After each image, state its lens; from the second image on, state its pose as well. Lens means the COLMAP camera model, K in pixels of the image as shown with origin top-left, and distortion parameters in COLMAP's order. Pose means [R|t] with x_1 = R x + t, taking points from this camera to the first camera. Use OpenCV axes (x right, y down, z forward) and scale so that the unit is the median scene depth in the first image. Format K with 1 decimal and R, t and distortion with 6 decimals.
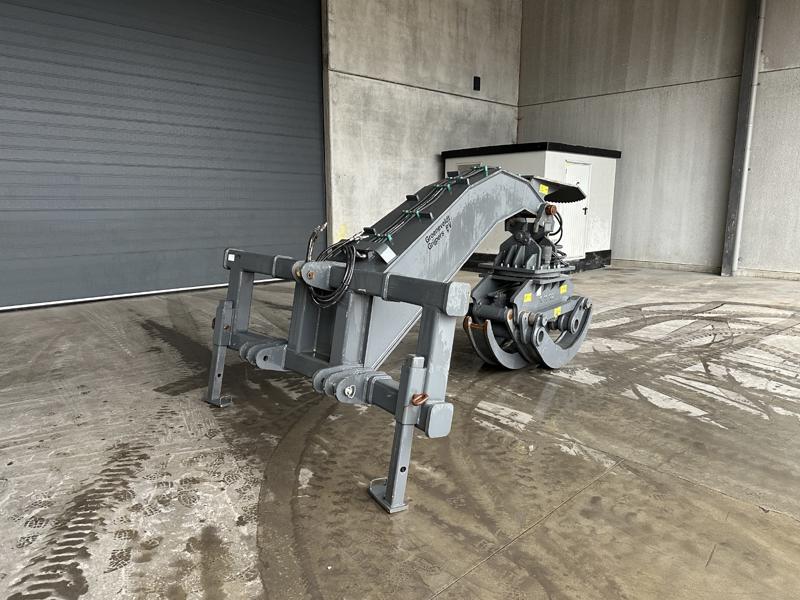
lens RADIAL K [[557.8, 0, 397.9], [0, 557.8, 309.3], [0, 0, 1]] dist [0.048381, -0.054976]
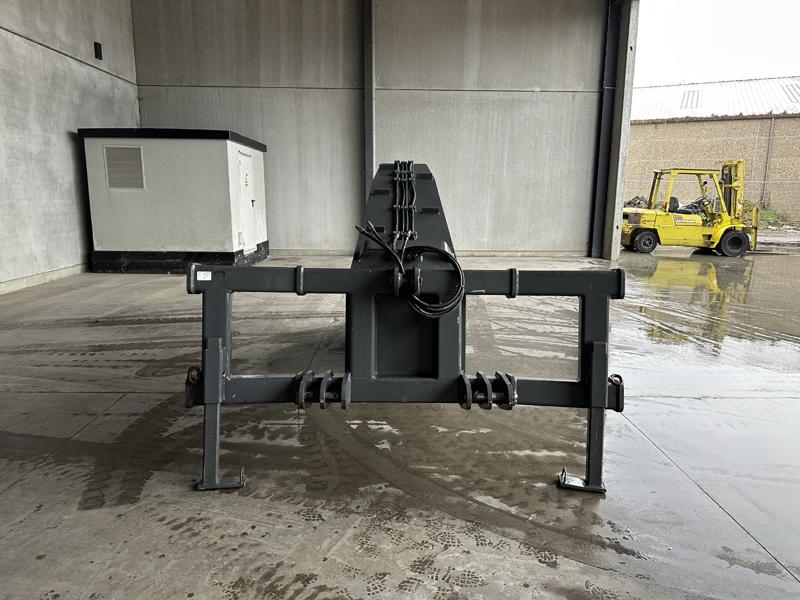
lens RADIAL K [[557.8, 0, 404.0], [0, 557.8, 302.1], [0, 0, 1]] dist [0.048381, -0.054976]
pose [[0.671010, -0.136979, 0.728685, -0.255448], [0.133456, 0.989048, 0.063029, -0.028048], [-0.729339, 0.054954, 0.681942, 0.137526]]
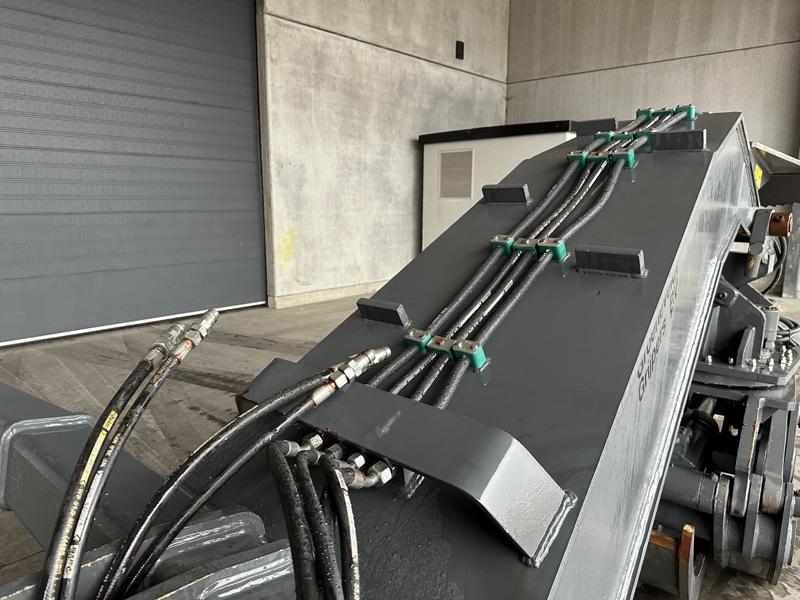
lens RADIAL K [[557.8, 0, 396.0], [0, 557.8, 304.1], [0, 0, 1]] dist [0.048381, -0.054976]
pose [[0.996122, -0.014909, 0.086710, -0.024579], [0.015378, 0.999871, -0.004743, -0.054753], [-0.086628, 0.006058, 0.996222, 0.272476]]
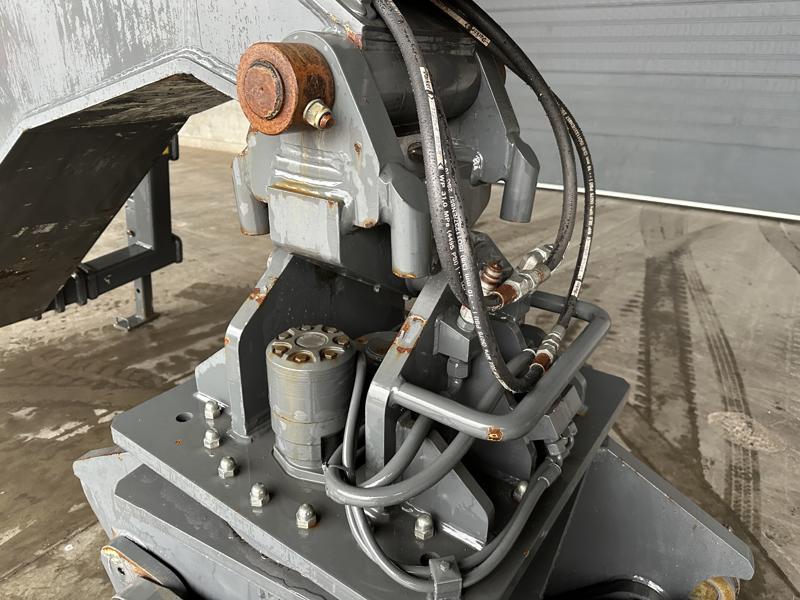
lens RADIAL K [[557.8, 0, 402.0], [0, 557.8, 303.7], [0, 0, 1]] dist [0.048381, -0.054976]
pose [[0.199778, 0.386825, -0.900253, 0.183312], [-0.193470, 0.916259, 0.350769, -0.083143], [0.960551, 0.104096, 0.257888, 0.454180]]
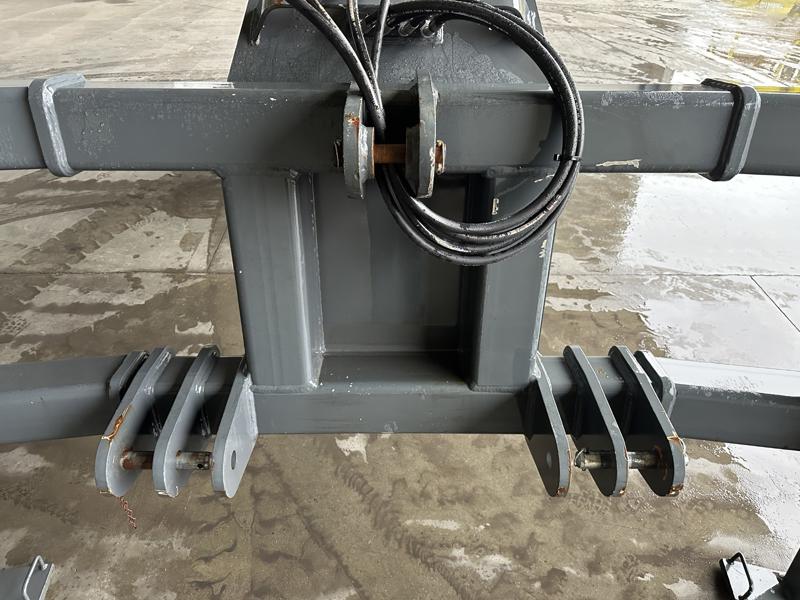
lens RADIAL K [[557.8, 0, 393.9], [0, 557.8, 303.0], [0, 0, 1]] dist [0.048381, -0.054976]
pose [[0.685392, -0.451394, 0.571385, -0.107815], [0.141299, 0.852212, 0.503756, -0.042287], [-0.714333, -0.264534, 0.647881, 0.265782]]
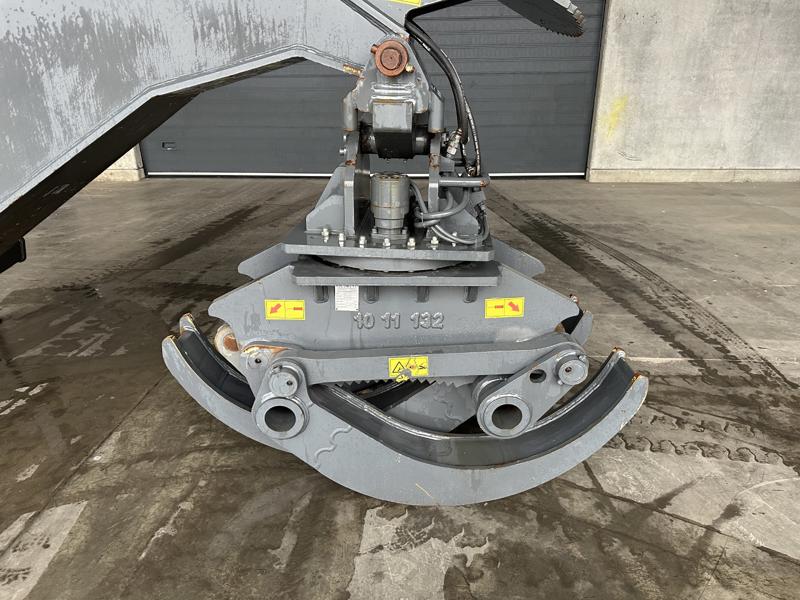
lens RADIAL K [[557.8, 0, 396.3], [0, 557.8, 301.4], [0, 0, 1]] dist [0.048381, -0.054976]
pose [[0.667593, 0.270607, -0.693608, 0.239921], [-0.126761, 0.959319, 0.252266, -0.057715], [0.733656, -0.080489, 0.674737, 0.354302]]
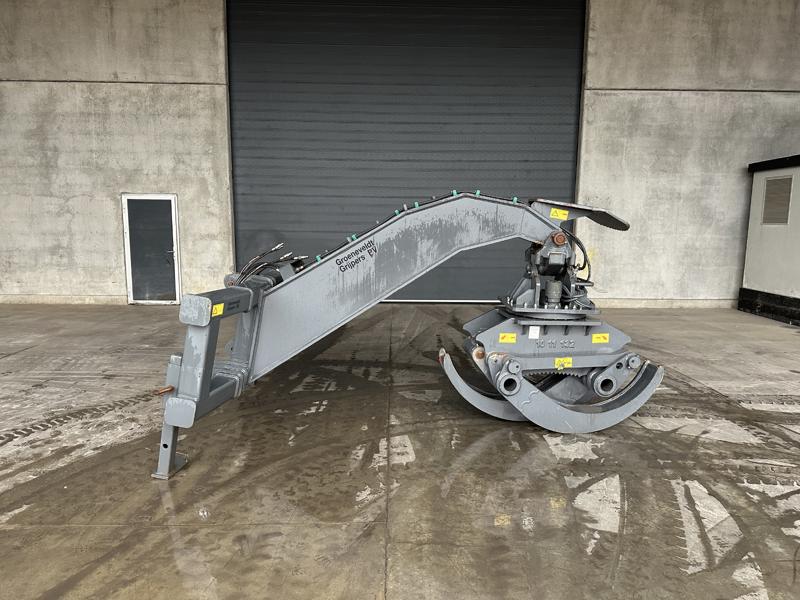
lens RADIAL K [[557.8, 0, 399.2], [0, 557.8, 303.6], [0, 0, 1]] dist [0.048381, -0.054976]
pose [[0.732692, 0.102526, -0.672793, 0.303718], [-0.135690, 0.990746, 0.003208, -0.023796], [0.666896, 0.088941, 0.739823, 0.106031]]
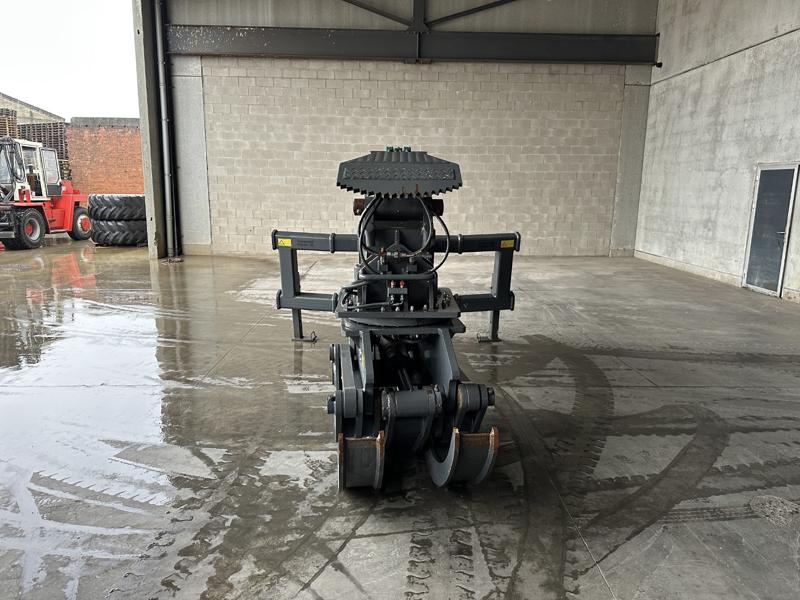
lens RADIAL K [[557.8, 0, 400.5], [0, 557.8, 298.9], [0, 0, 1]] dist [0.048381, -0.054976]
pose [[-0.676474, 0.128700, -0.725134, 0.314816], [-0.156954, 0.936798, 0.312688, -0.126498], [0.719547, 0.325338, -0.613520, 0.650429]]
